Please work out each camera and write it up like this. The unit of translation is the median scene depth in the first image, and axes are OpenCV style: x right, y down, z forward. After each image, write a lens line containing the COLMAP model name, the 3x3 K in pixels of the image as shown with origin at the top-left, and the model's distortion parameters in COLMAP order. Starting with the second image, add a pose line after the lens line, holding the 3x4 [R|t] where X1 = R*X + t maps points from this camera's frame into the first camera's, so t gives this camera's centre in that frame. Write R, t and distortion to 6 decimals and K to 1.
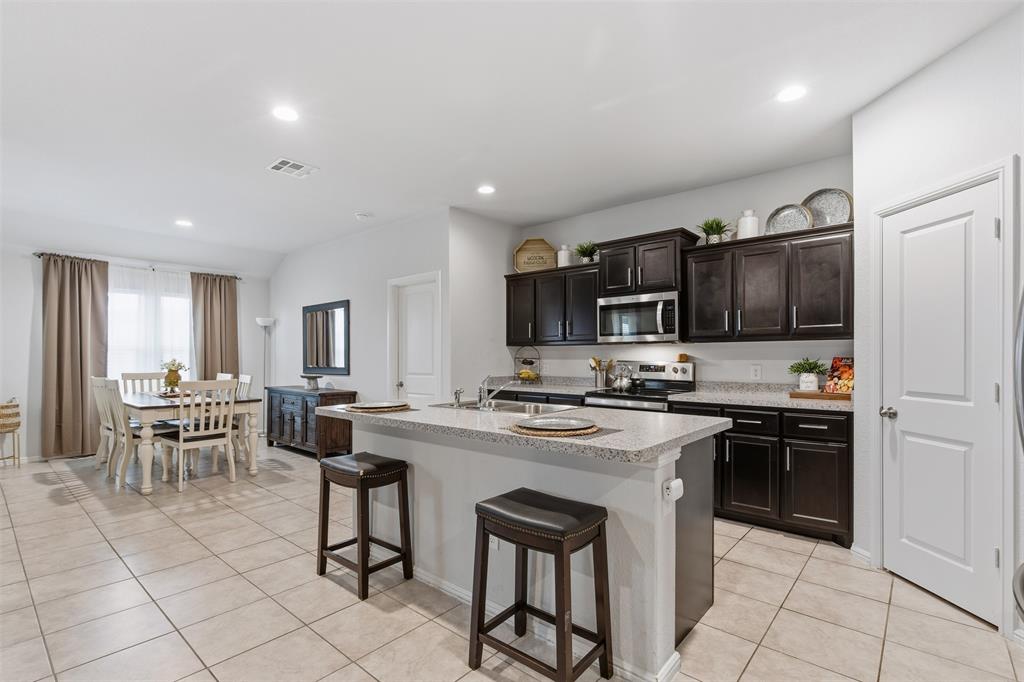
lens RADIAL K [[442.8, 0, 513.3], [0, 442.8, 357.3], [0, 0, 1]] dist [-0.000362, -0.000098]
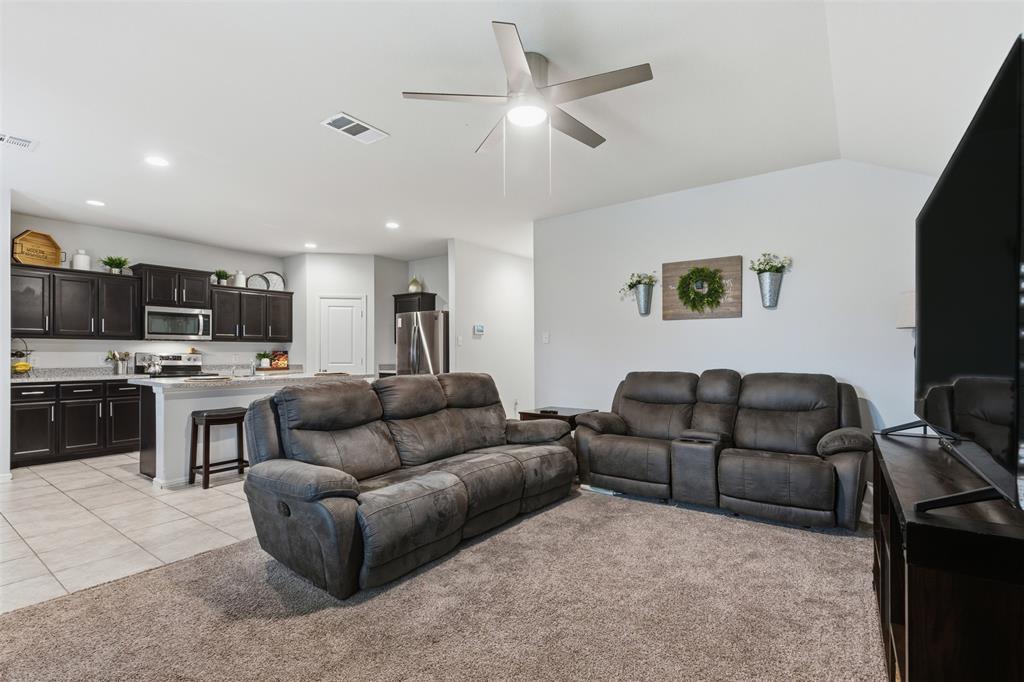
lens RADIAL K [[470.4, 0, 510.5], [0, 470.4, 352.9], [0, 0, 1]] dist [0.000014, -0.000035]
pose [[-0.043195, 0.004935, 0.999054, -1.389575], [0.006774, 0.999966, -0.004646, 0.025306], [-0.999044, 0.006567, -0.043227, -0.035121]]
